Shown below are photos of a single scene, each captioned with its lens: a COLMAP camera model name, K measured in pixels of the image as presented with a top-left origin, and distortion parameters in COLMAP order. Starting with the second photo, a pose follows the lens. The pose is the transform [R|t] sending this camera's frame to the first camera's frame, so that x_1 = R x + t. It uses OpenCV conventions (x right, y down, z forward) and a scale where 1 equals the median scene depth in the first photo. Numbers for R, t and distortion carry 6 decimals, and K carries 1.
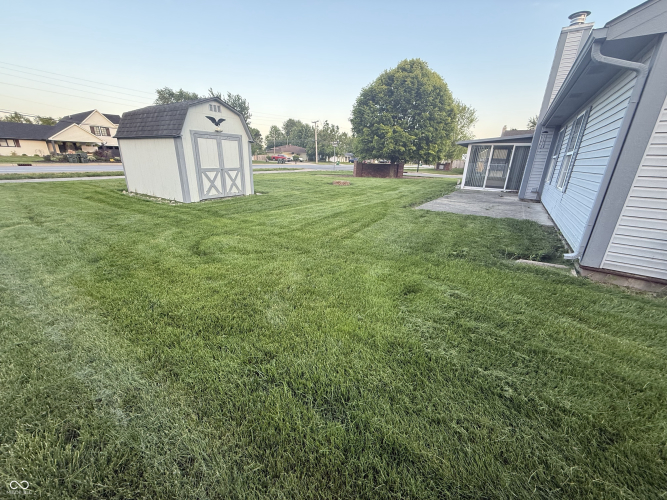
lens RADIAL K [[265.5, 0, 335.7], [0, 265.5, 251.3], [0, 0, 1]] dist [-0.001286, -0.000542]
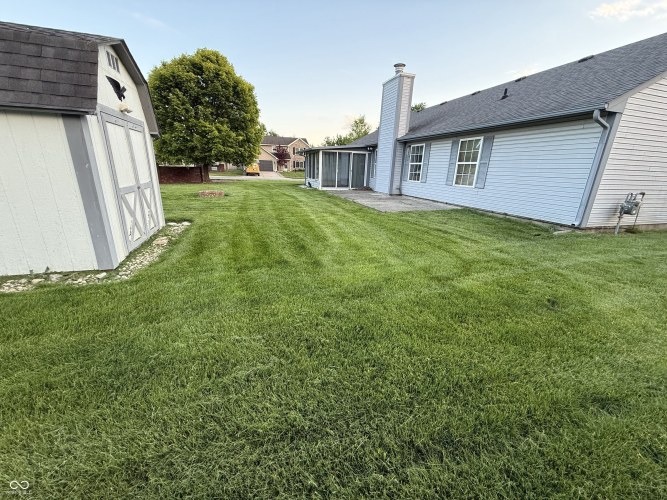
lens RADIAL K [[265.5, 0, 333.8], [0, 265.5, 249.1], [0, 0, 1]] dist [-0.001286, -0.000542]
pose [[0.630174, -0.237270, 0.739313, -0.392053], [0.243349, 0.964547, 0.102130, -0.101908], [-0.737334, 0.115552, 0.665572, 0.261372]]
